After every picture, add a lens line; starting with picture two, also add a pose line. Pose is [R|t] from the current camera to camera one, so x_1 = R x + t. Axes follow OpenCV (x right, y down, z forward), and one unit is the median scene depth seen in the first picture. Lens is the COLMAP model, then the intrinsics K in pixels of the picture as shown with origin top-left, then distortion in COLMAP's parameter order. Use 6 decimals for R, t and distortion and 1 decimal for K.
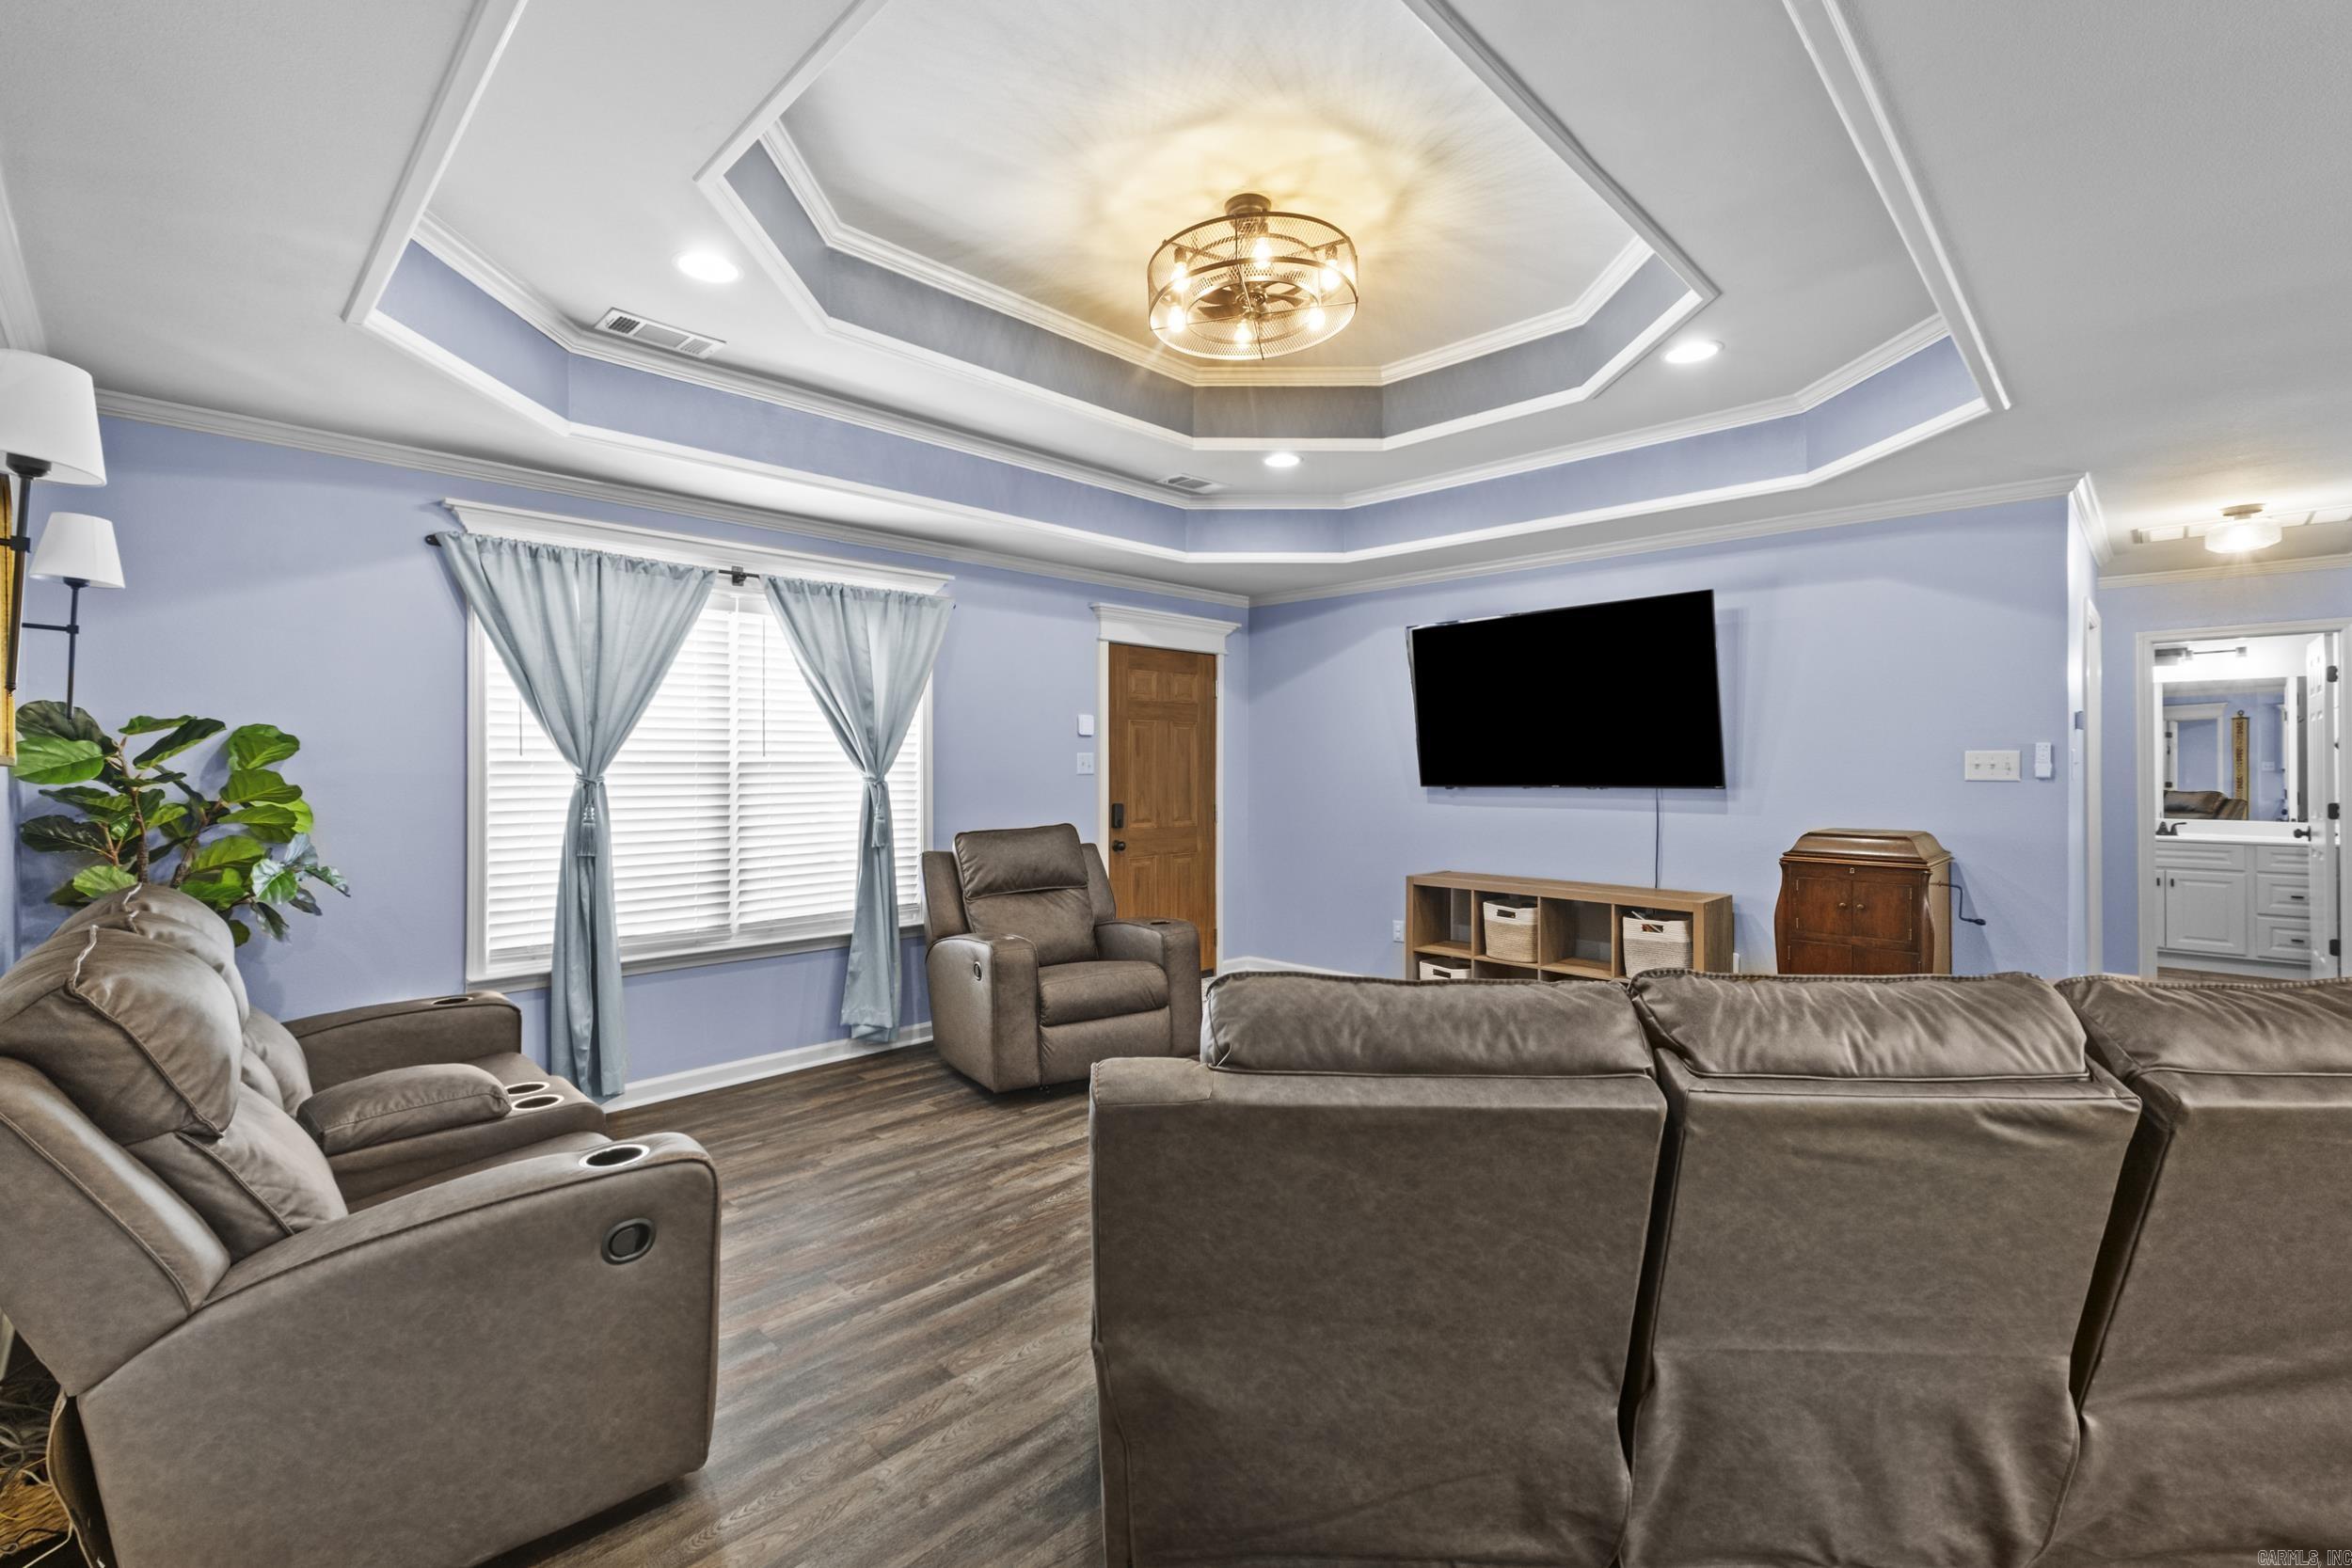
lens RADIAL K [[1021.9, 0, 1155.3], [0, 1021.9, 760.8], [0, 0, 1]] dist [0.005277, 0.001102]
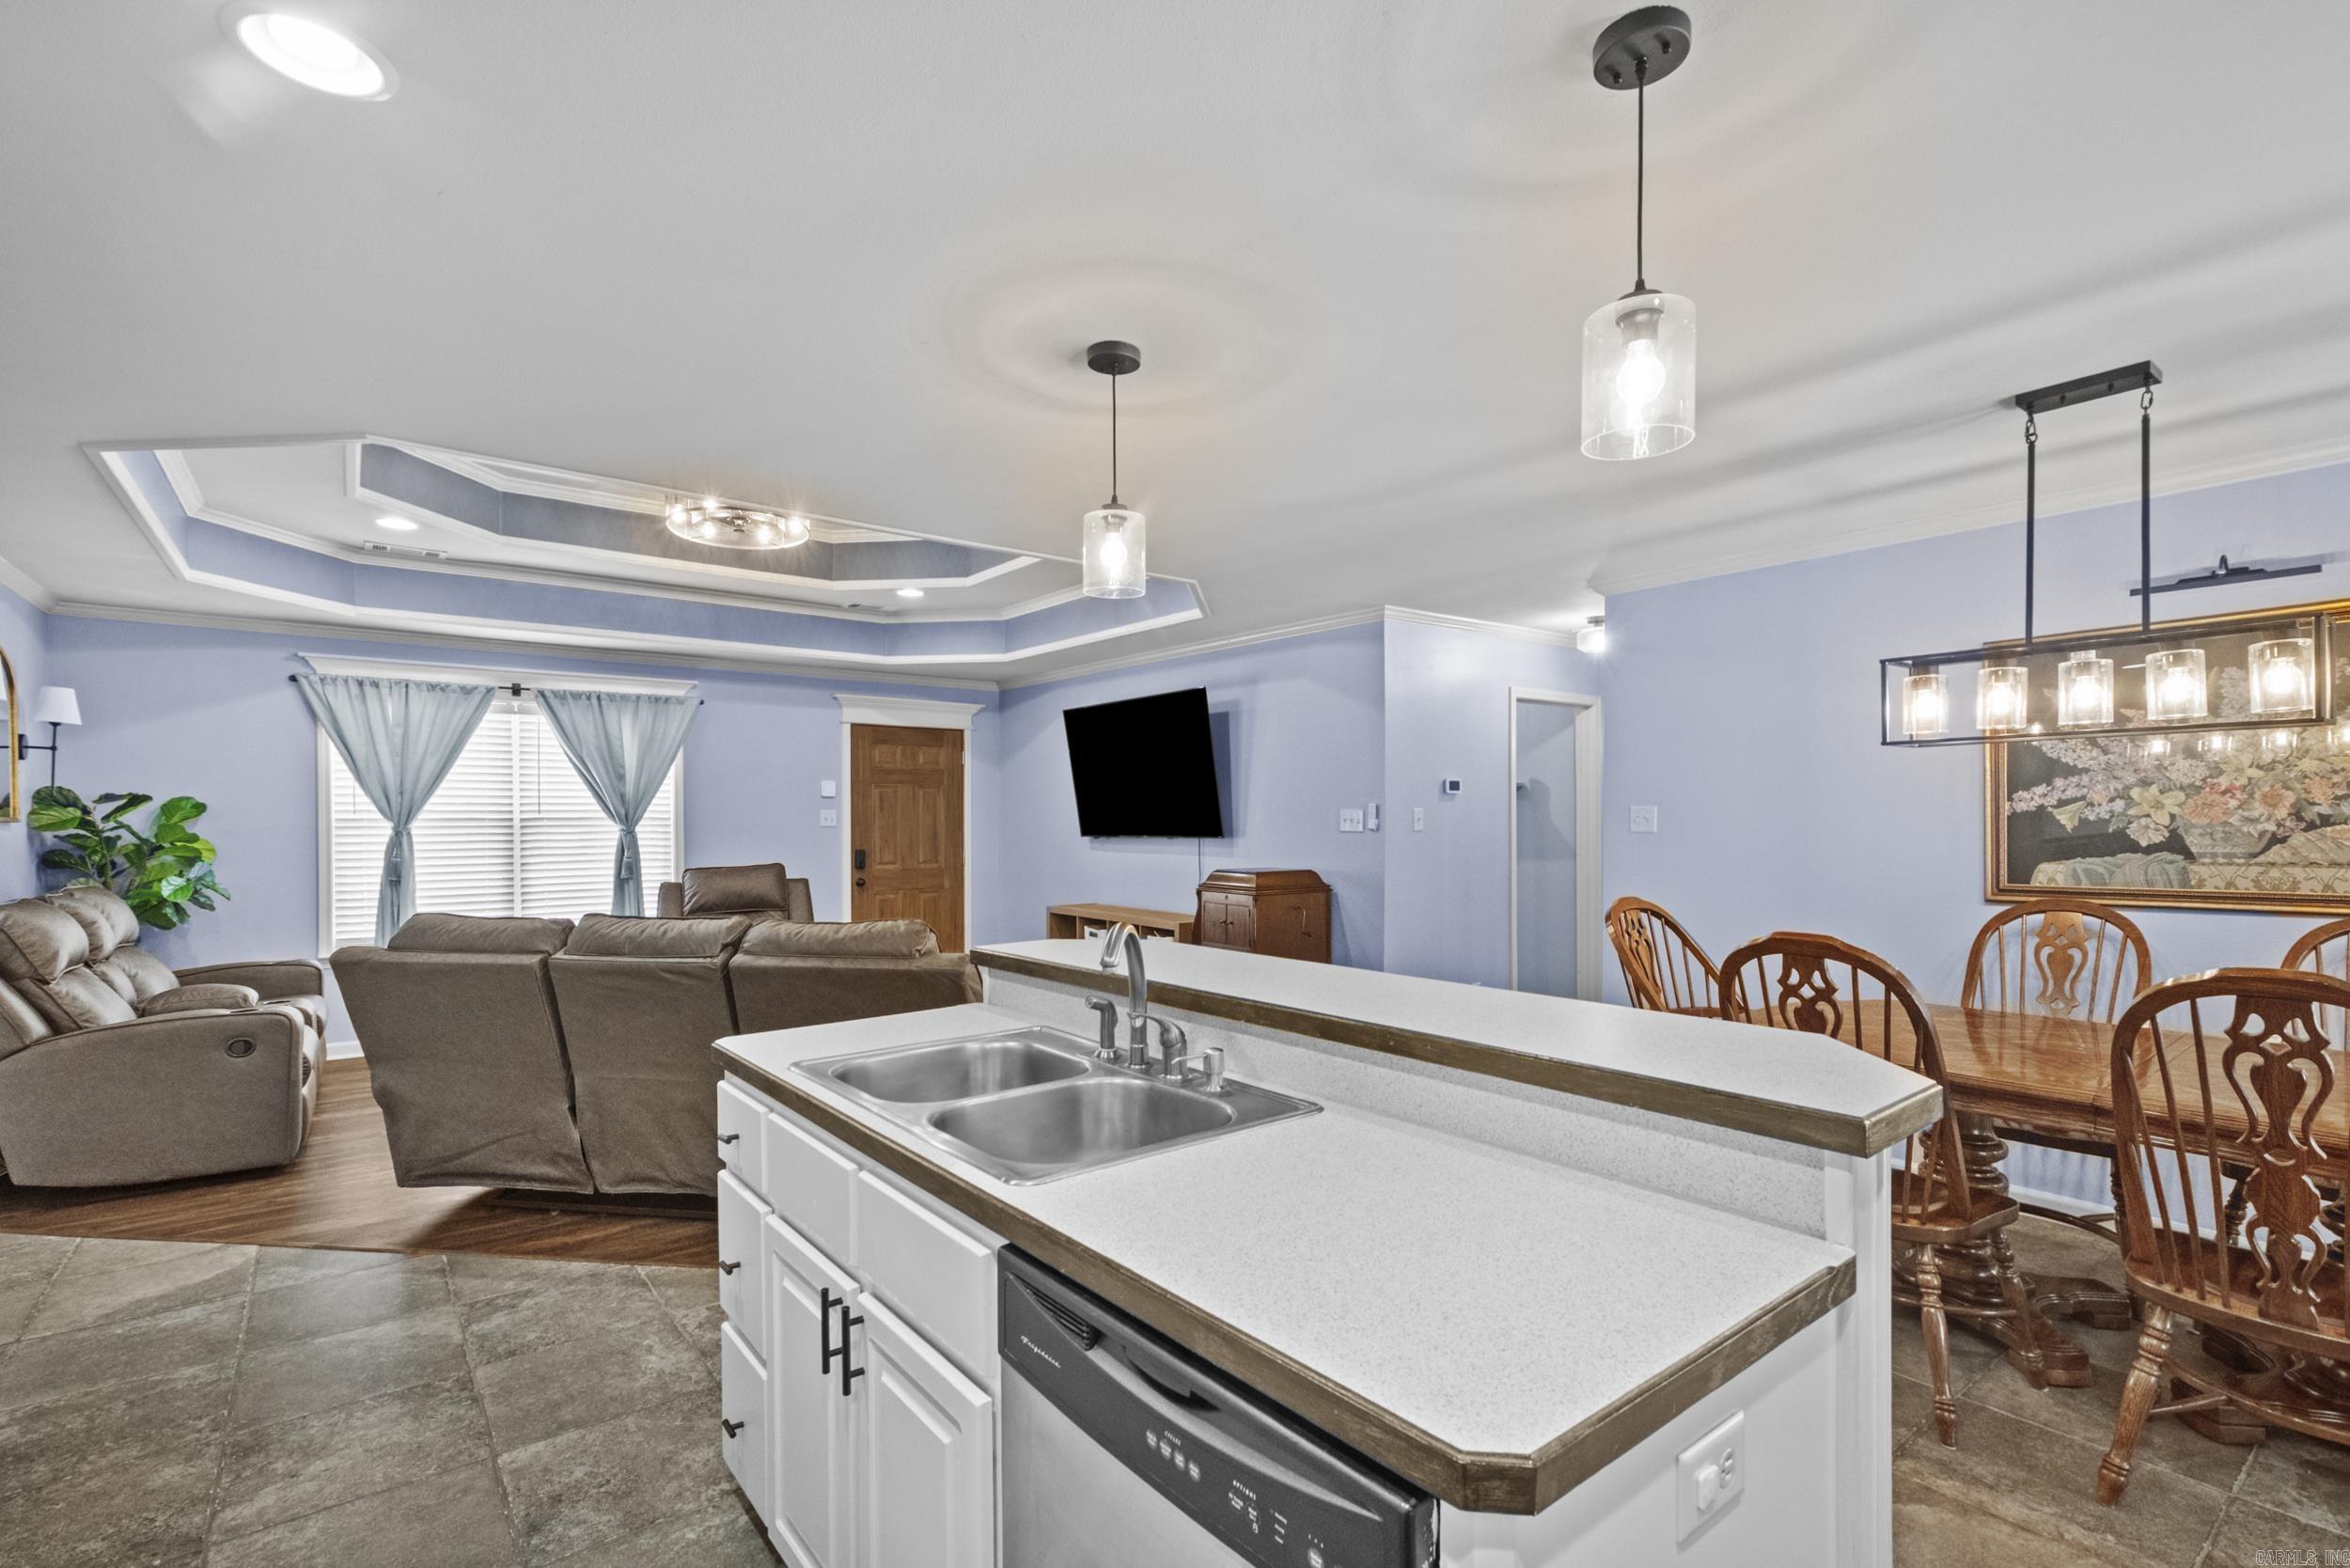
lens RADIAL K [[1073.5, 0, 1150.5], [0, 1073.5, 827.2], [0, 0, 1]] dist [0.006722, -0.000201]
pose [[0.991572, 0.000249, -0.129558, 0.733801], [0.001435, 0.999916, 0.012901, -0.004820], [0.129550, -0.012979, 0.991488, -0.428343]]
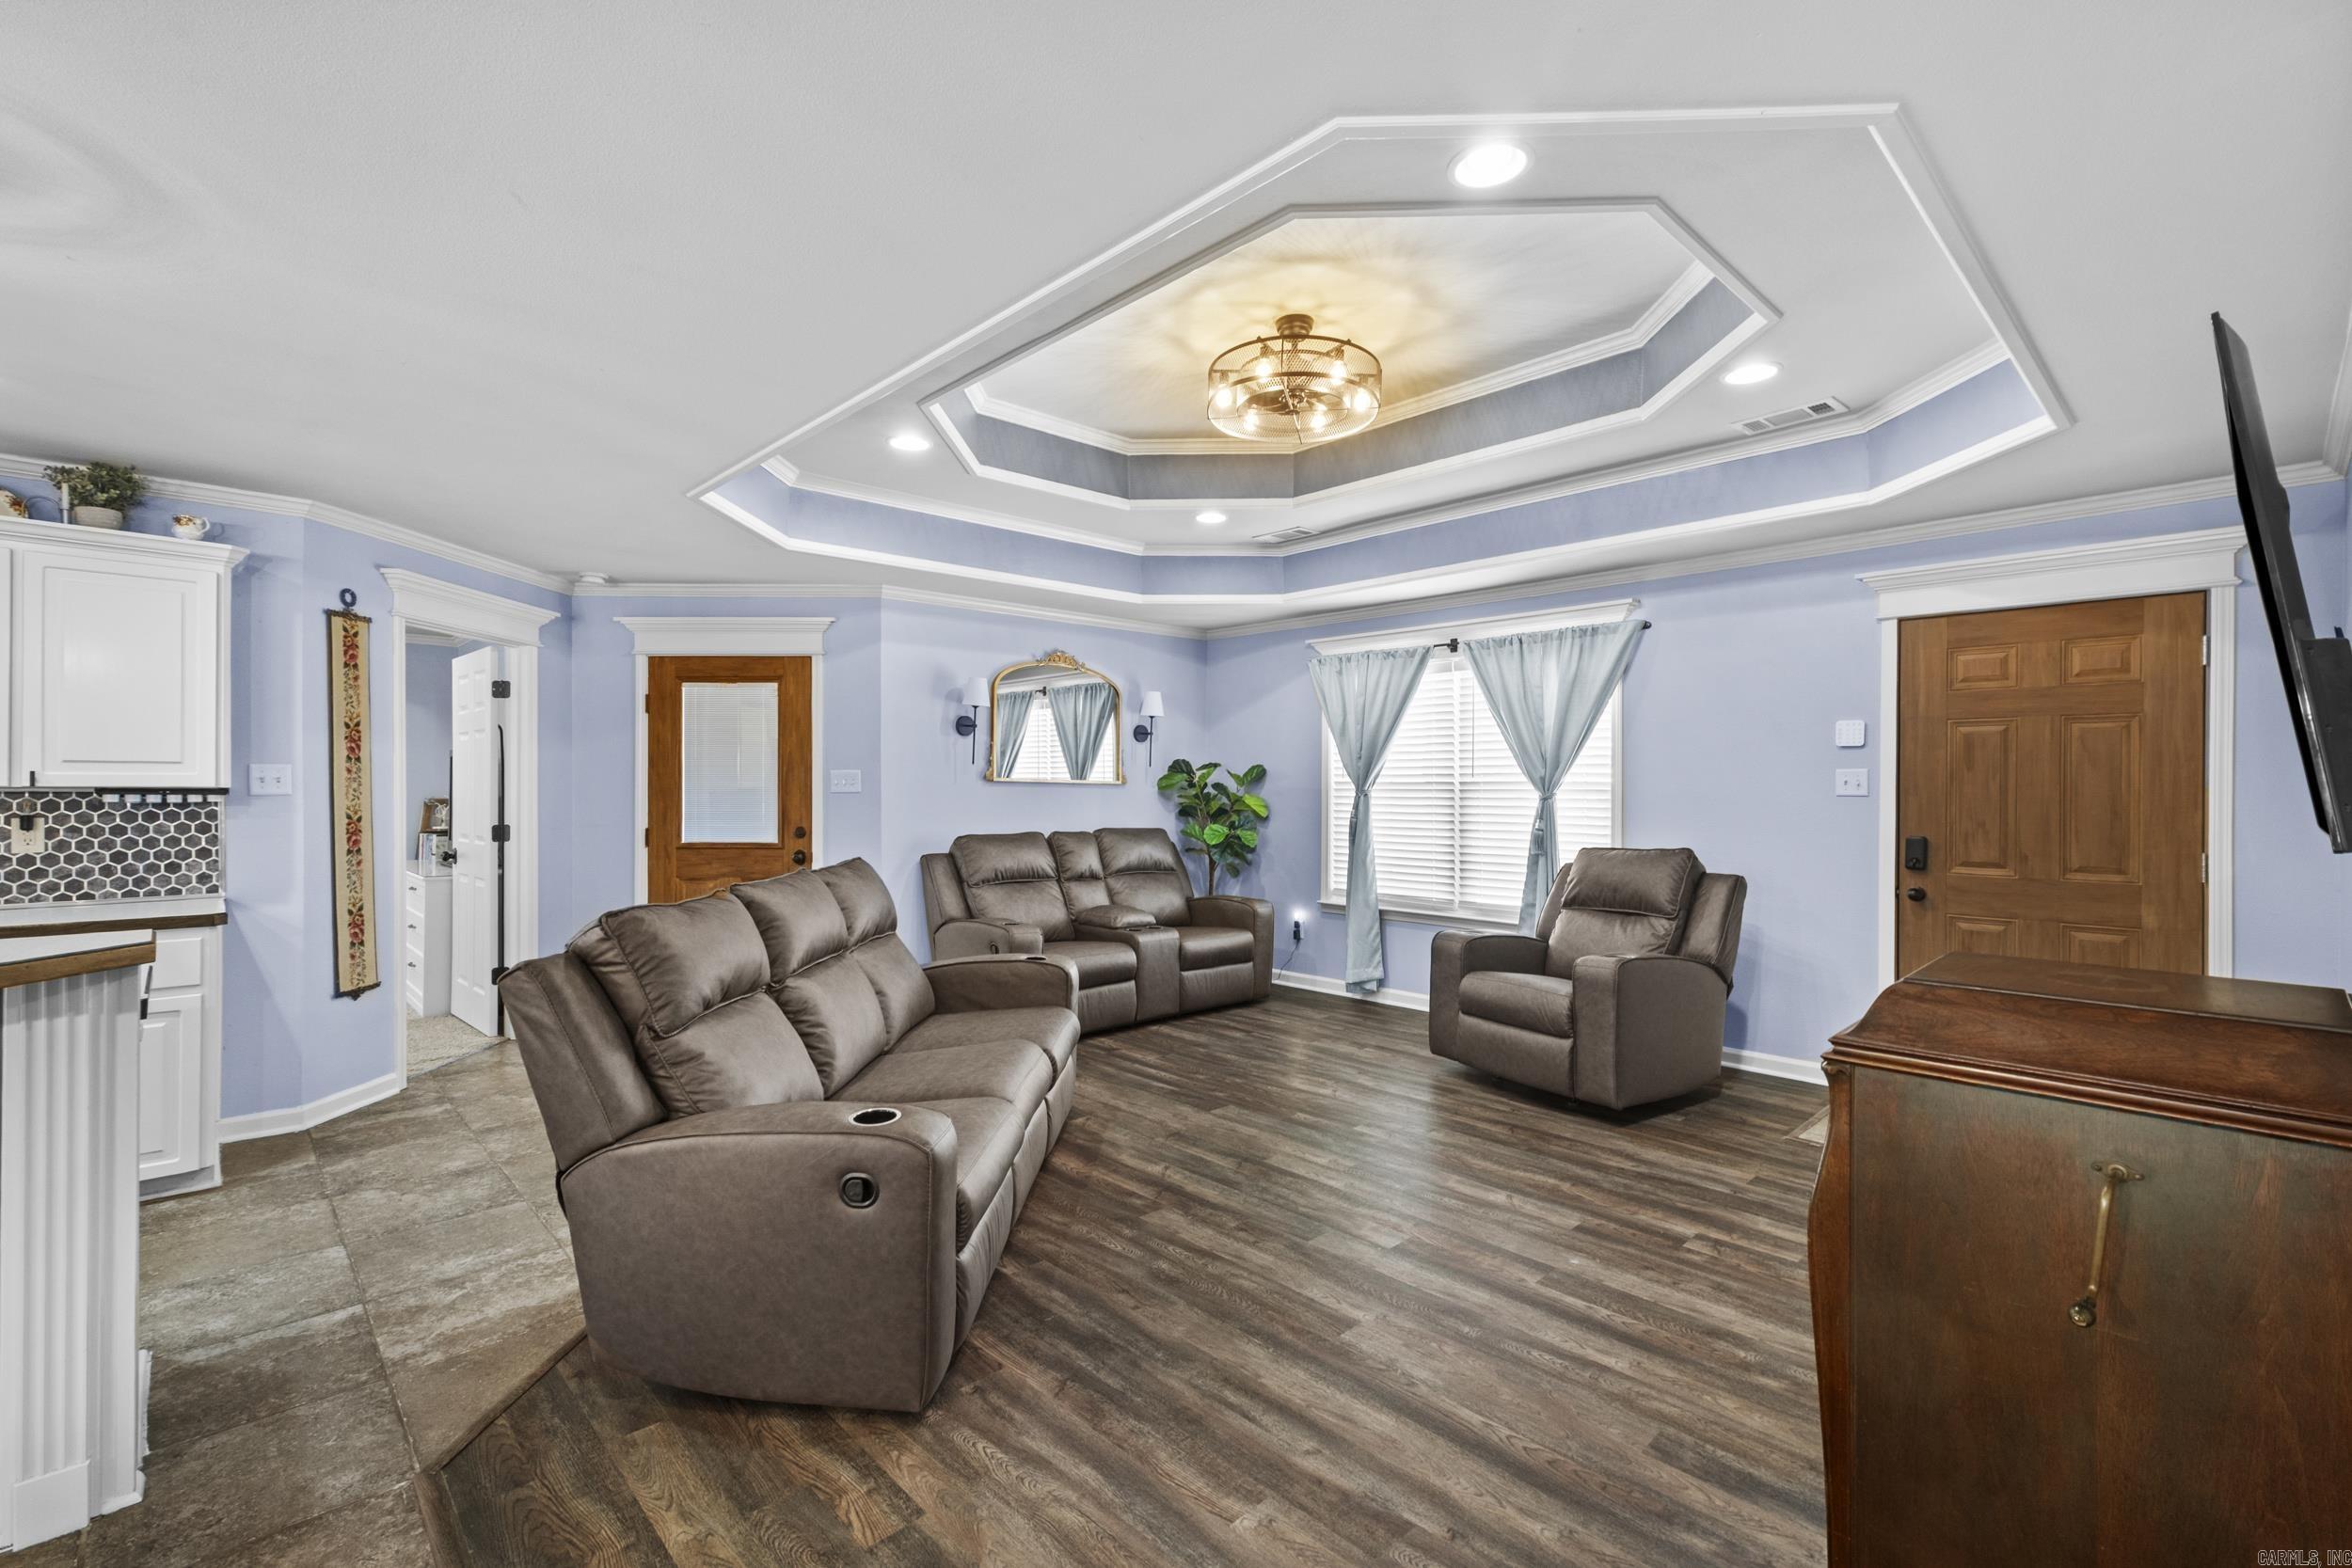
lens RADIAL K [[1021.9, 0, 1169.1], [0, 1021.9, 790.4], [0, 0, 1]] dist [0.005277, 0.001102]
pose [[-0.020955, 0.006795, -0.999757, 1.044713], [0.002257, 0.999975, 0.006749, 0.003357], [0.999778, -0.002115, -0.020970, 0.700229]]
